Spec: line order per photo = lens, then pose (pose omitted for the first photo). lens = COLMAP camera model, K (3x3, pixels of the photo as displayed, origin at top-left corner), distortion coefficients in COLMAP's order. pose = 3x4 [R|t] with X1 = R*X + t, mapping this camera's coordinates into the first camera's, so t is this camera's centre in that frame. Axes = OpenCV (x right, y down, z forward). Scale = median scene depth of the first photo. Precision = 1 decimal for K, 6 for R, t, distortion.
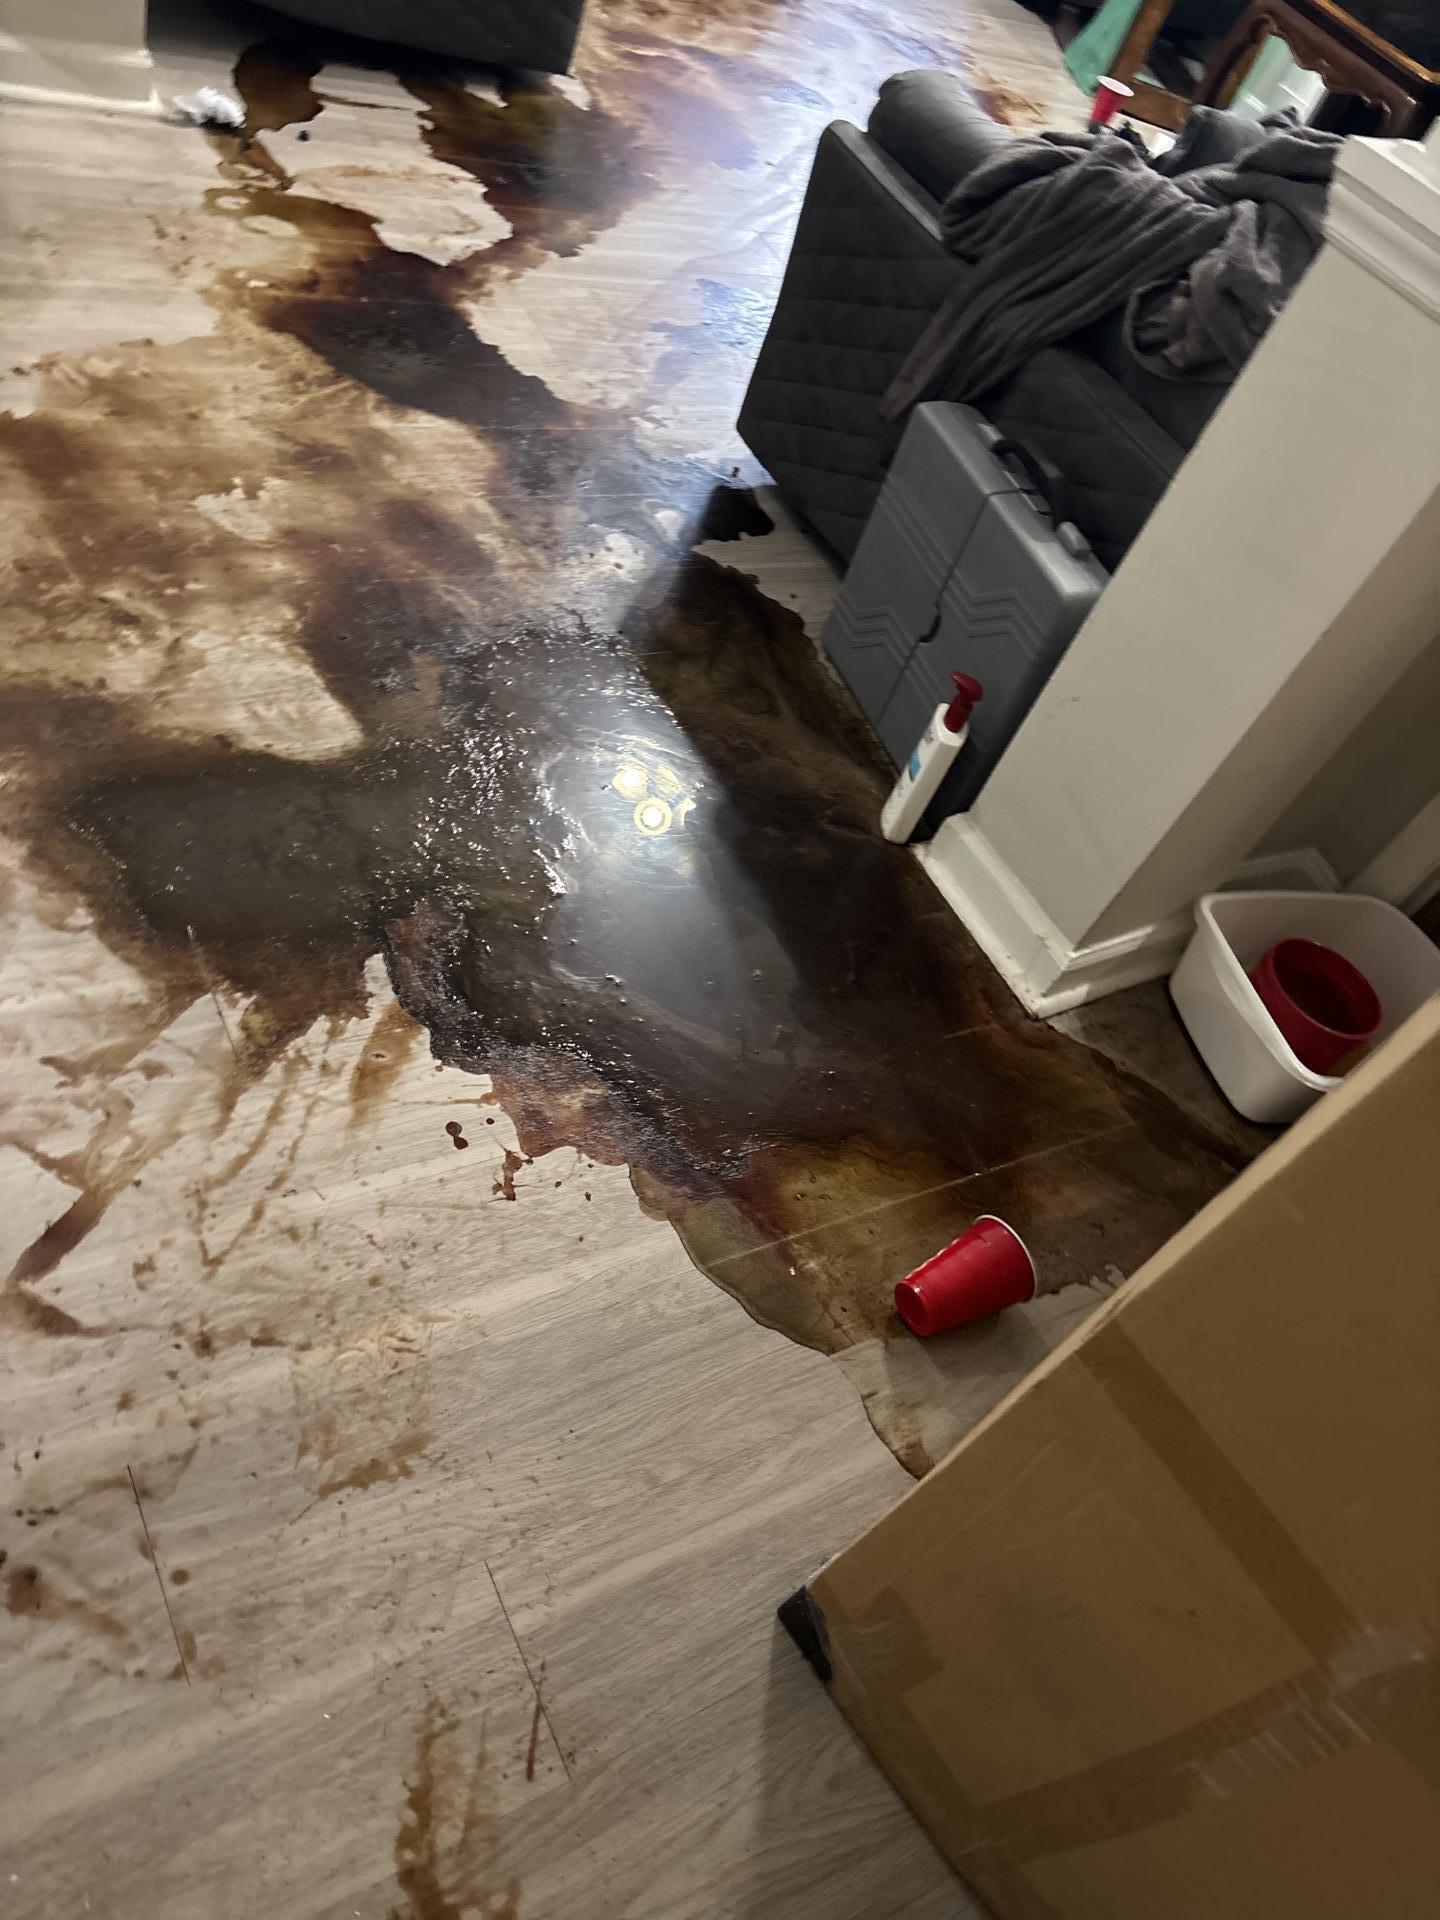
lens RADIAL K [[1461.4, 0, 720.0], [0, 1461.4, 960.0], [0, 0, 1]] dist [0.082855, -0.147377]
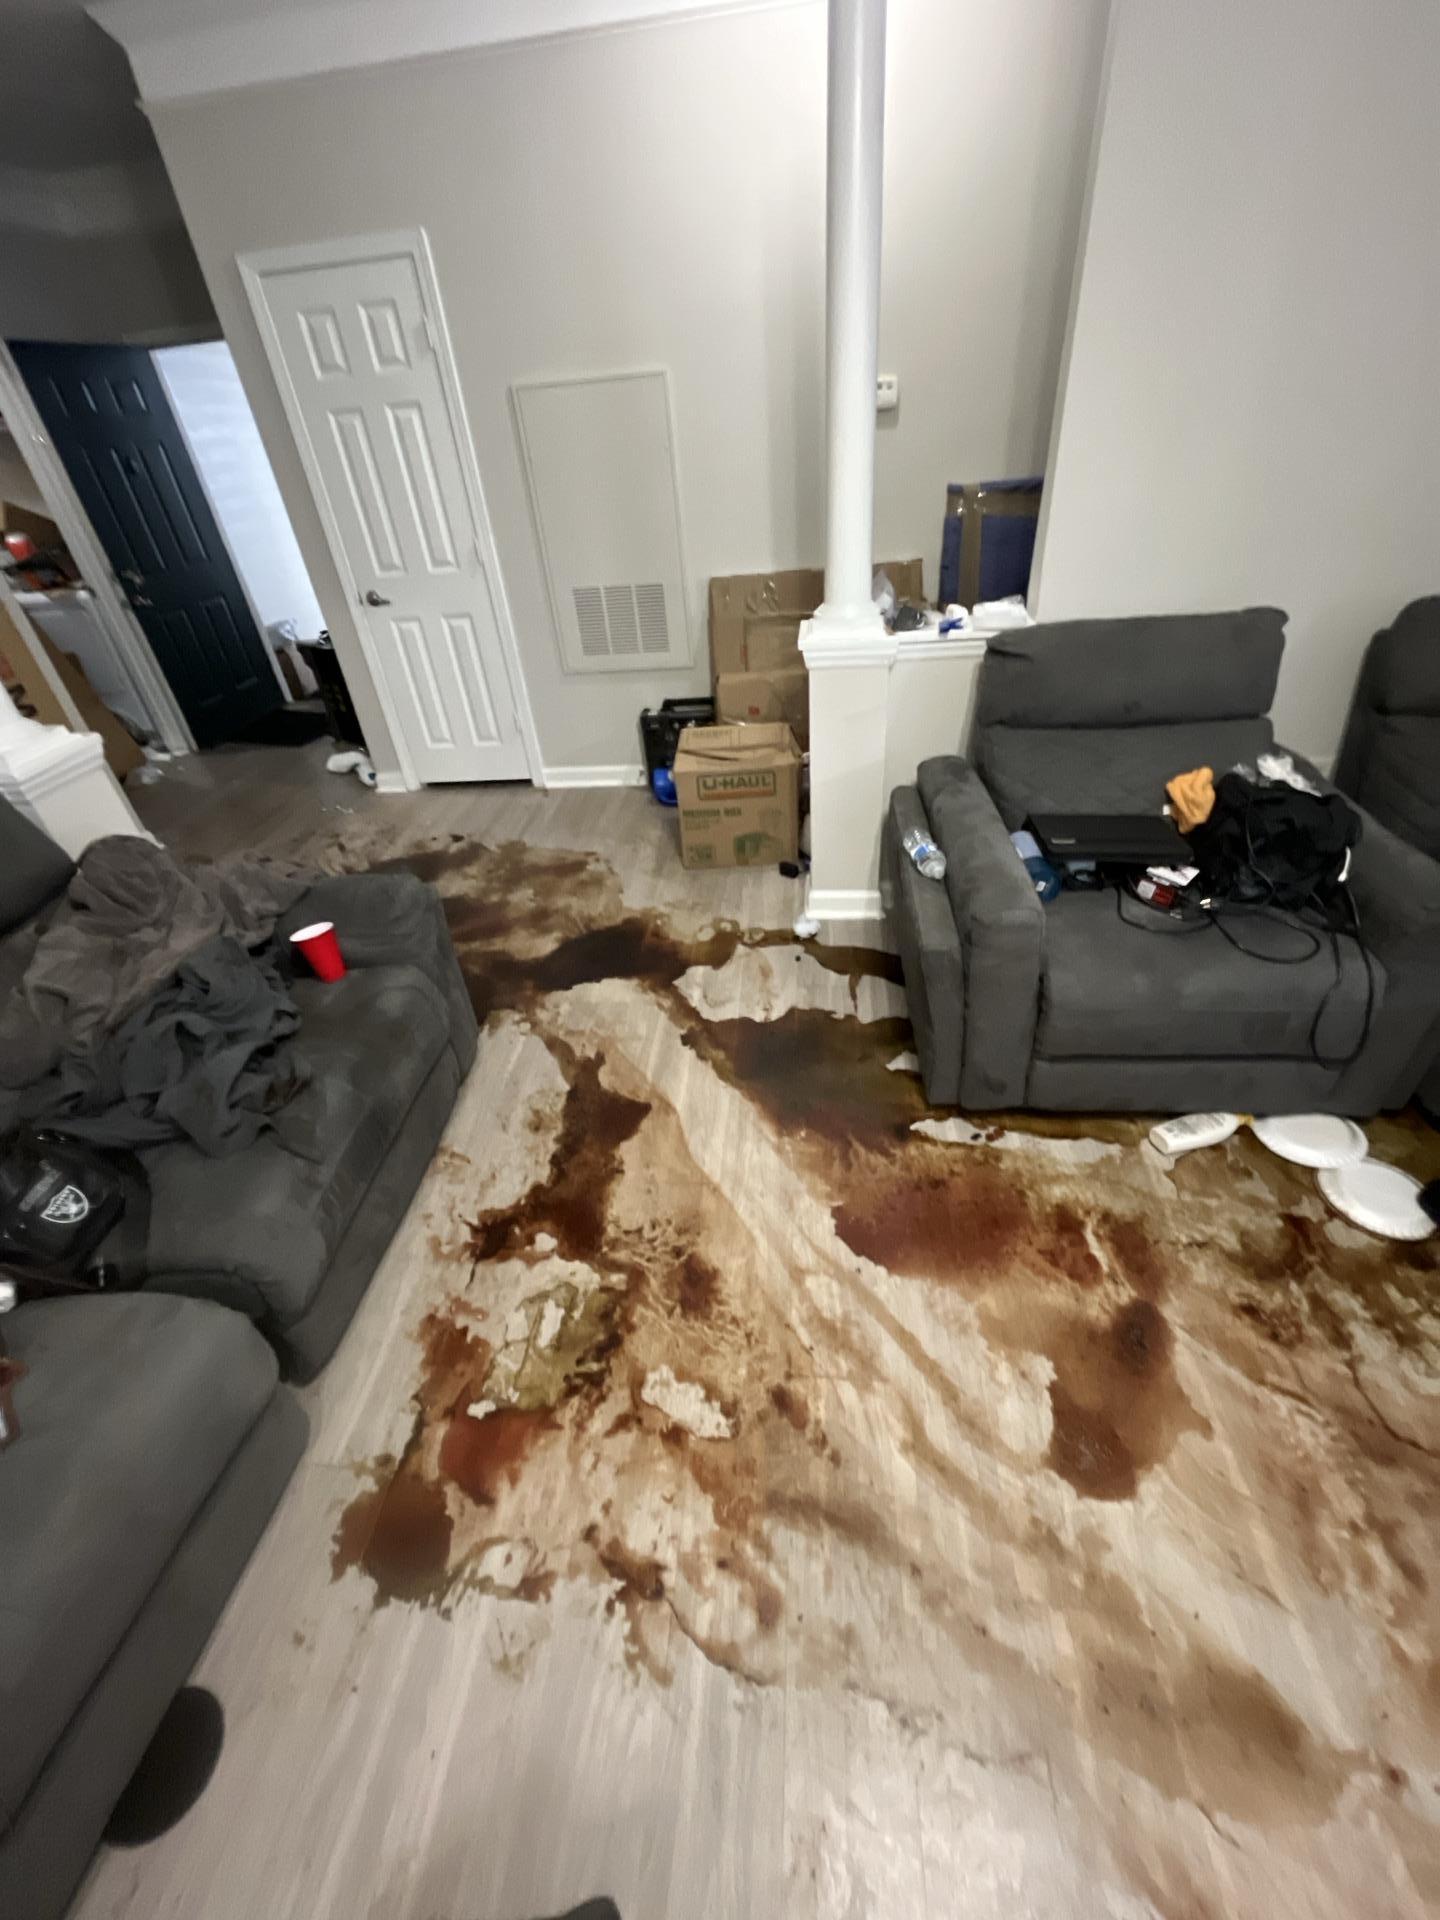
lens RADIAL K [[780.8, 0, 720.0], [0, 780.8, 960.0], [0, 0, 1]] dist [0.000301, -0.000828]
pose [[-0.550341, 0.217382, -0.806145, 0.583364], [-0.699845, 0.406457, 0.587376, -1.144304], [0.455348, 0.887433, -0.071556, 1.122971]]
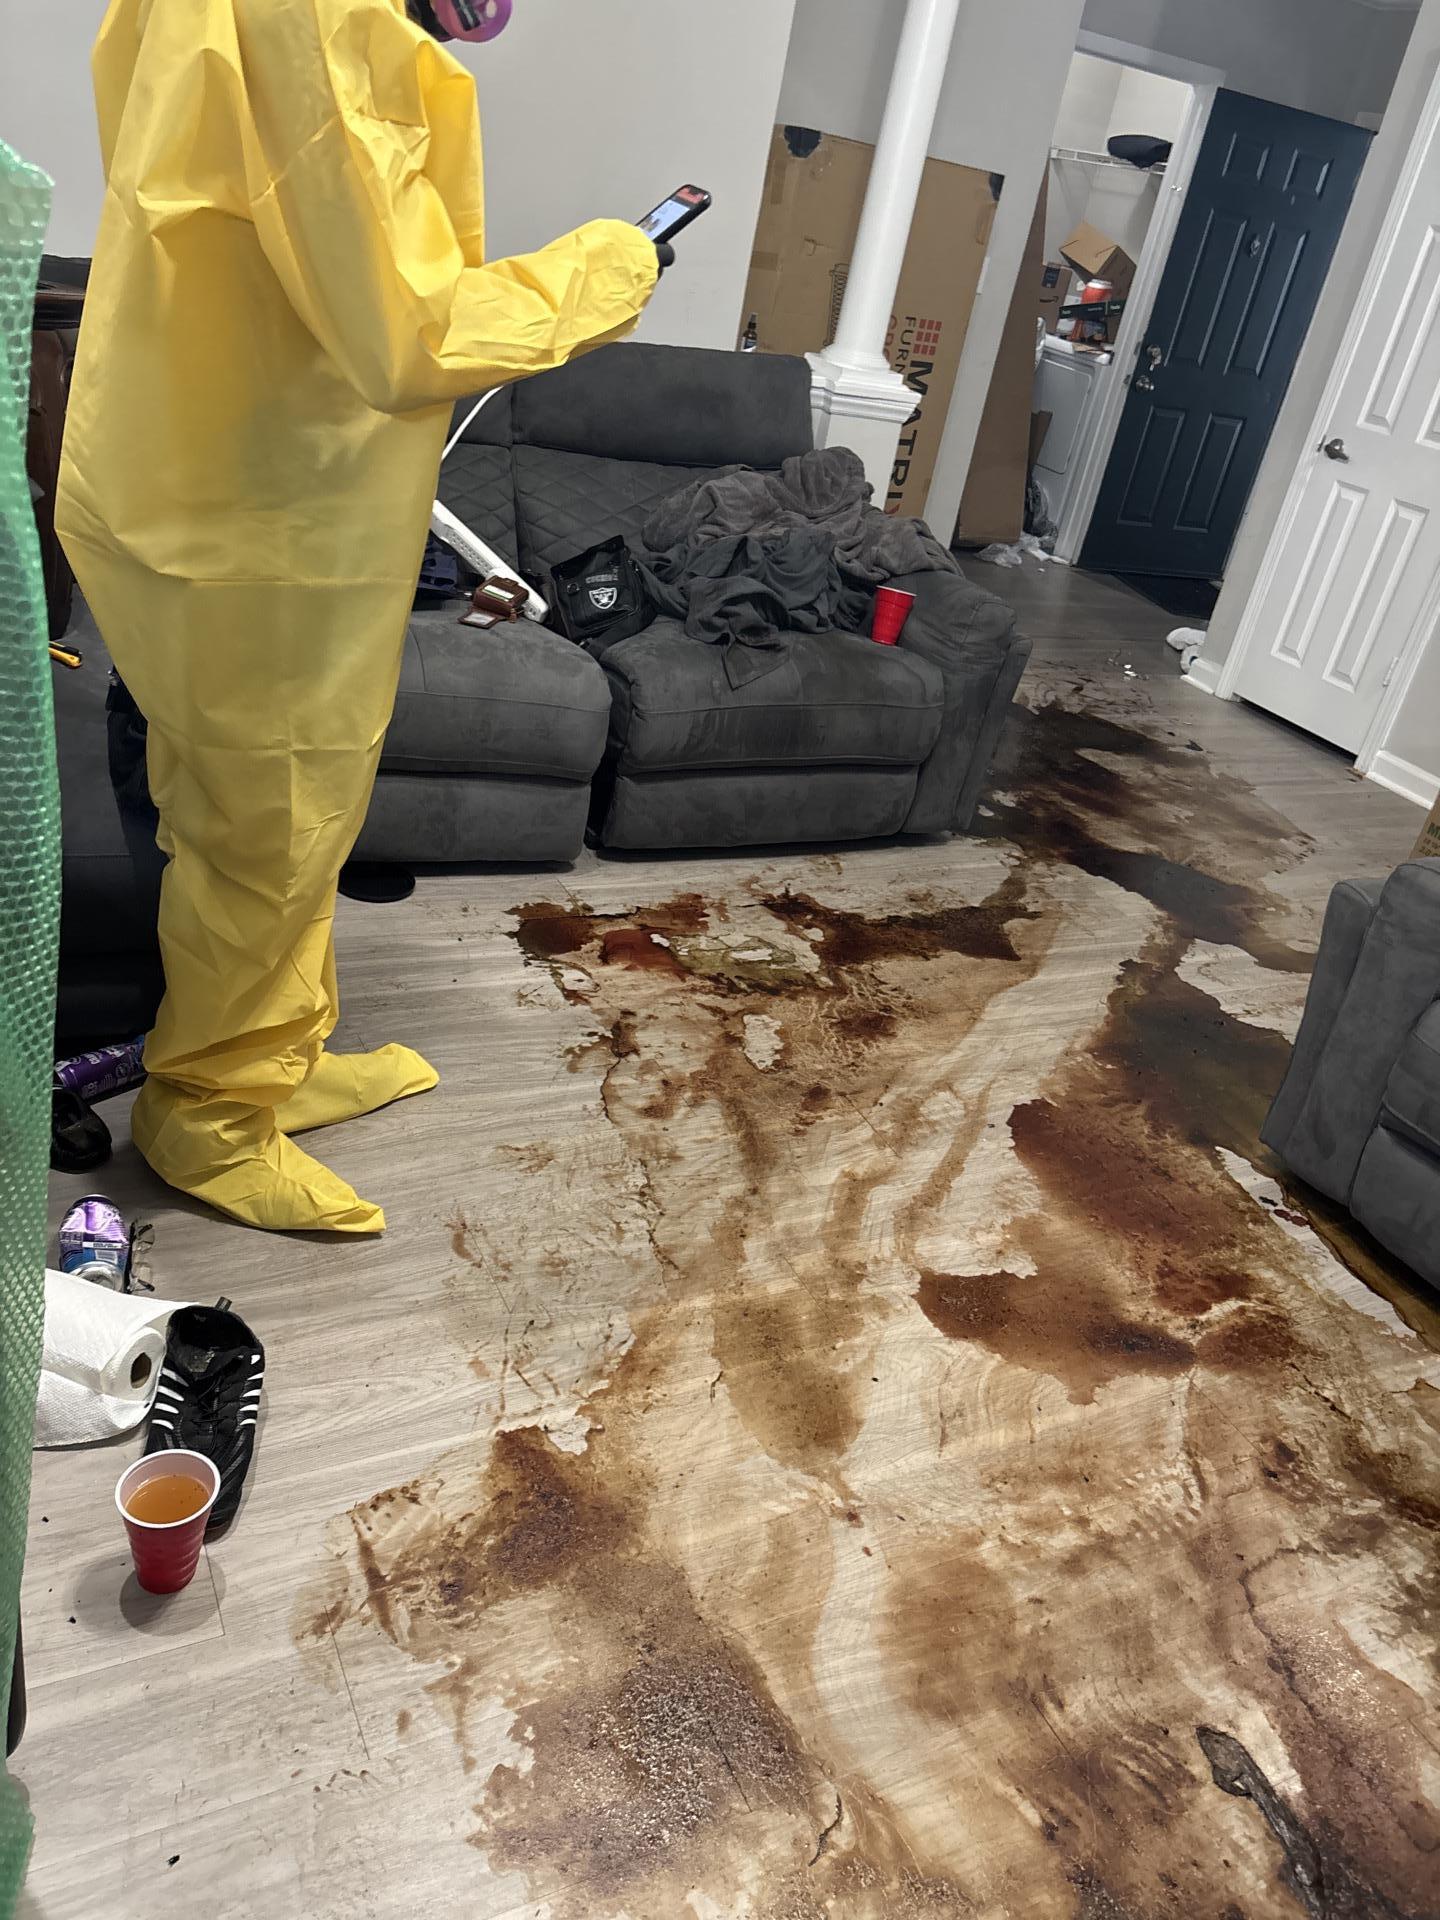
lens RADIAL K [[1461.4, 0, 720.0], [0, 1461.4, 960.0], [0, 0, 1]] dist [0.082855, -0.147377]
pose [[-0.867458, -0.450328, -0.211472, 0.481498], [-0.303209, 0.141540, 0.942354, -1.667897], [-0.394437, 0.881573, -0.259324, 1.604875]]
